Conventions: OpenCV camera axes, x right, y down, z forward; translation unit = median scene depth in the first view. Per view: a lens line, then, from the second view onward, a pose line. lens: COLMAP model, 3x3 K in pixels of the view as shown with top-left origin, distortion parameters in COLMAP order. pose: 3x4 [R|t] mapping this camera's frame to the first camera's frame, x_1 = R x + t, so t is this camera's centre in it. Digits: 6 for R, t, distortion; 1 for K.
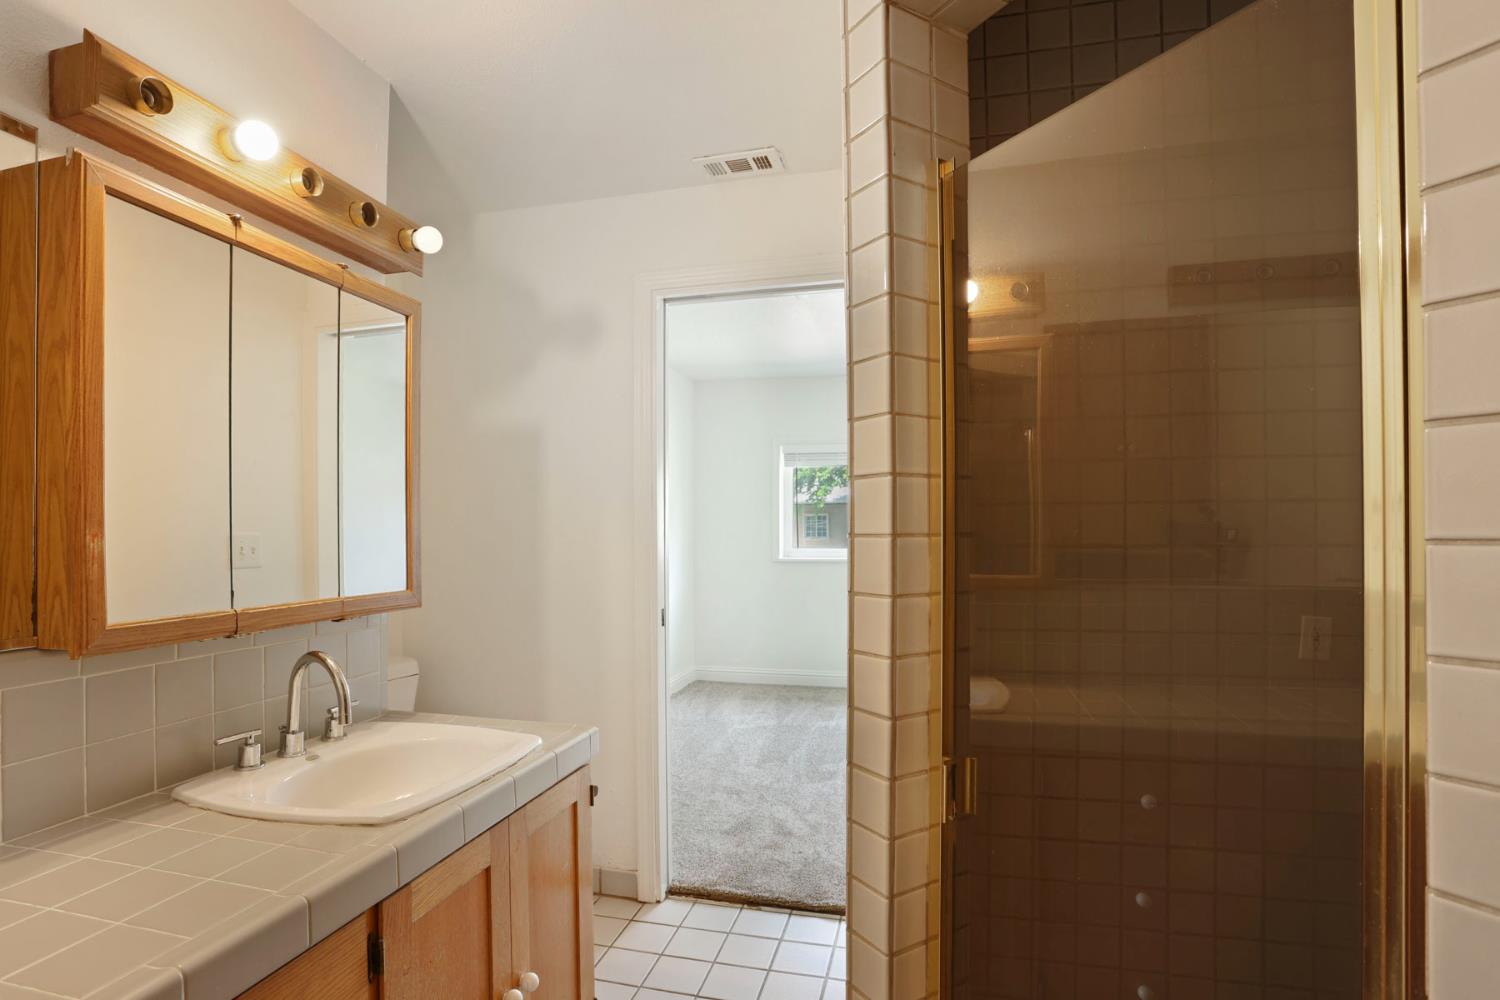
lens RADIAL K [[729.7, 0, 738.6], [0, 729.7, 494.8], [0, 0, 1]] dist [-0.076321, 0.035404]
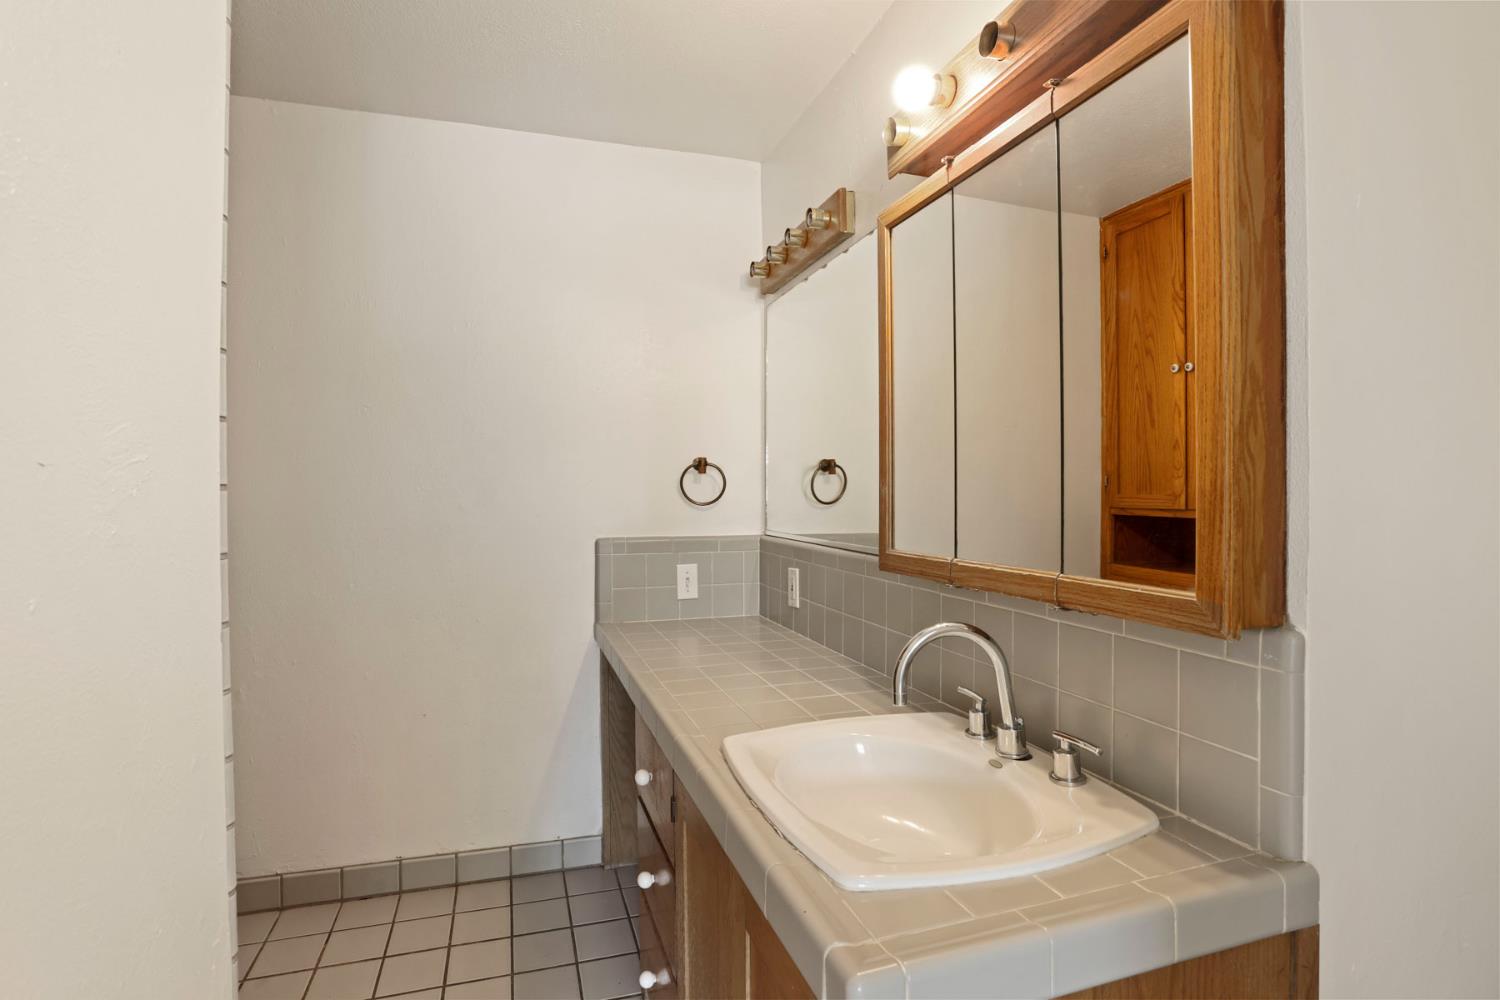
lens RADIAL K [[729.7, 0, 738.6], [0, 729.7, 494.8], [0, 0, 1]] dist [-0.076321, 0.035404]
pose [[-0.849804, 0.010017, -0.527003, 0.063204], [0.033760, 0.998801, -0.035454, 0.096694], [0.526016, -0.047921, -0.849123, 1.651697]]
